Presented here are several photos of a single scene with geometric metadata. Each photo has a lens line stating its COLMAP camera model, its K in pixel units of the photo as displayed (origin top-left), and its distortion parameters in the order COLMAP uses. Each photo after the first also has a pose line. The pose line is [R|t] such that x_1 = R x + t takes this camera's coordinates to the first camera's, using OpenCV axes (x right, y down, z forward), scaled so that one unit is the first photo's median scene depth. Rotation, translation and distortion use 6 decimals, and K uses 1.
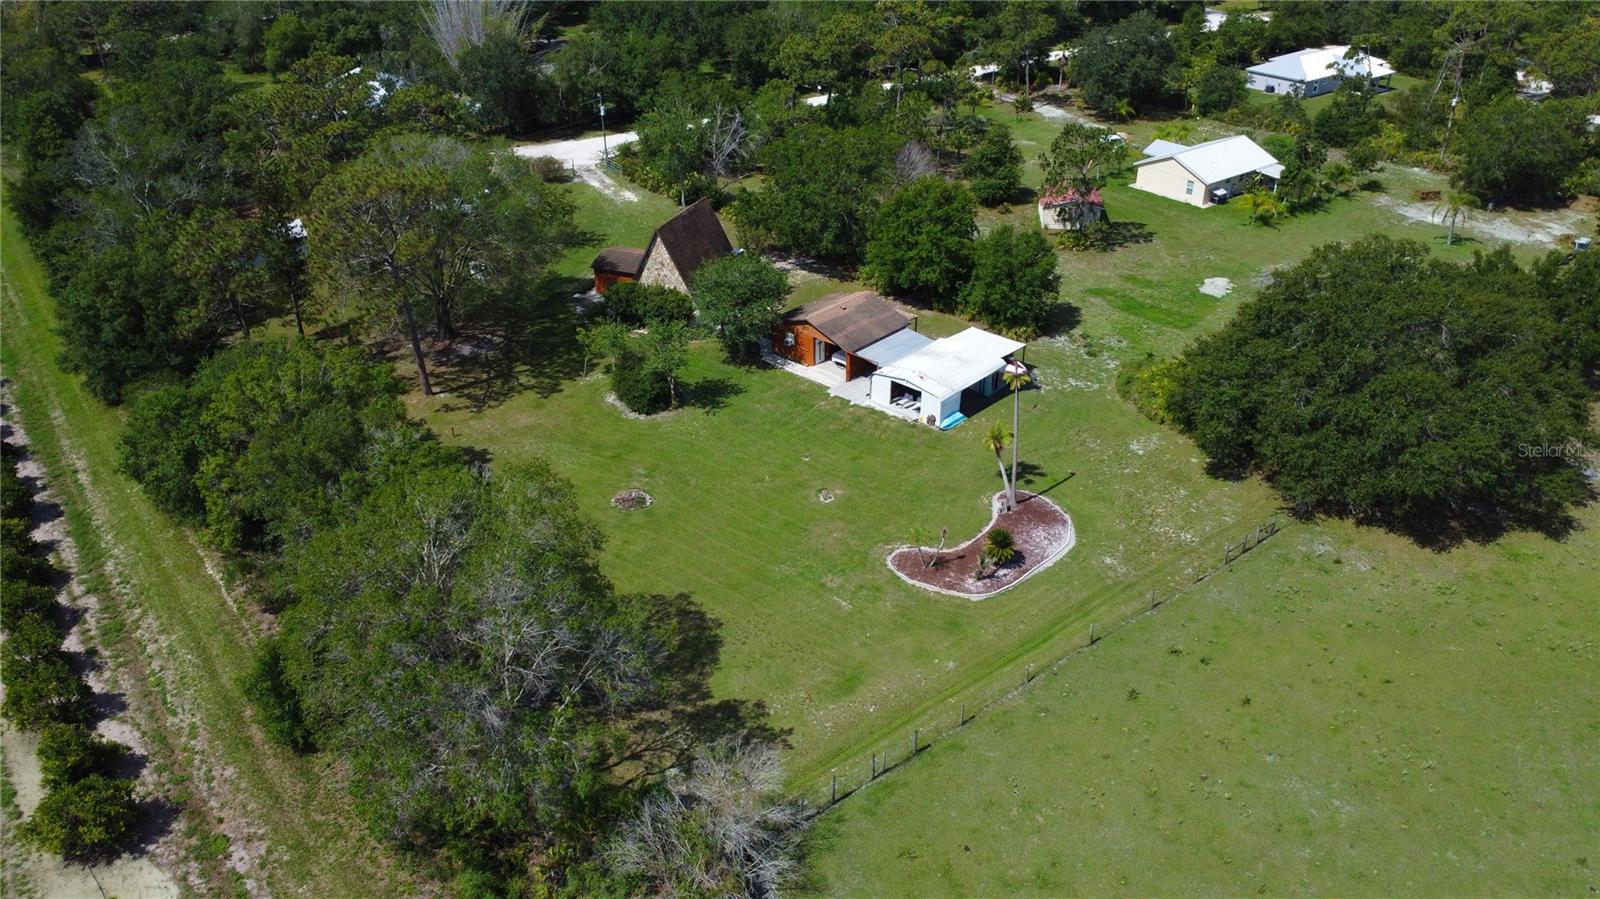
lens RADIAL K [[1182.6, 0, 802.6], [0, 1182.6, 419.1], [0, 0, 1]] dist [-0.029927, -0.006806]
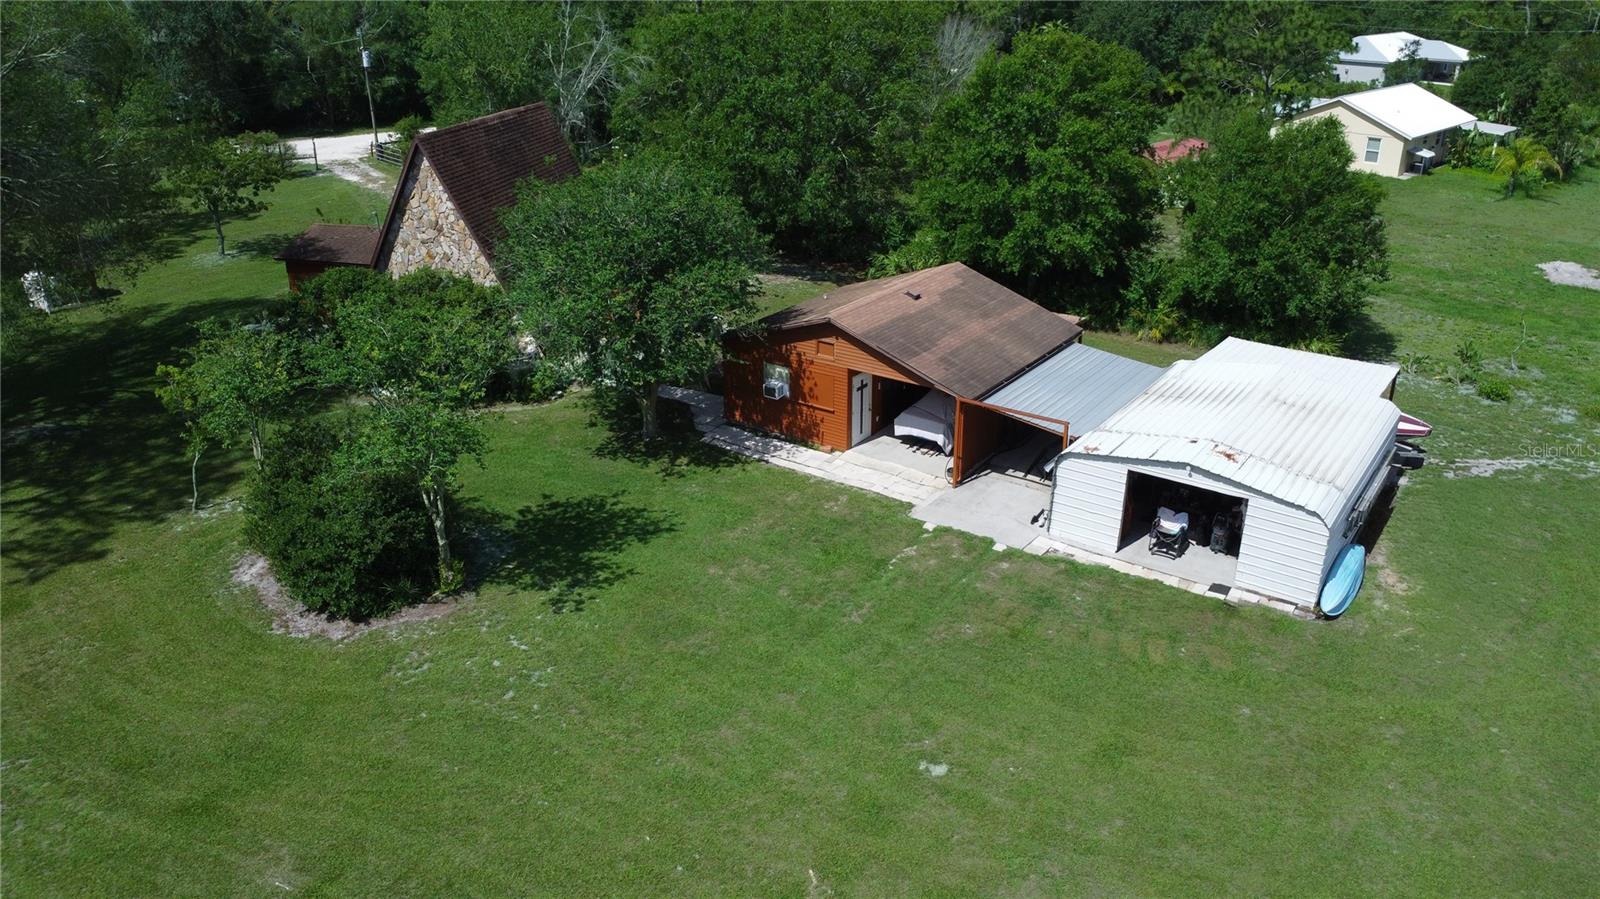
lens RADIAL K [[1182.6, 0, 802.6], [0, 1182.6, 419.1], [0, 0, 1]] dist [-0.029927, -0.006806]
pose [[0.992105, -0.041194, 0.118451, -0.048098], [0.054419, 0.992365, -0.110678, -0.014567], [-0.112987, 0.116250, 0.986772, 0.639544]]
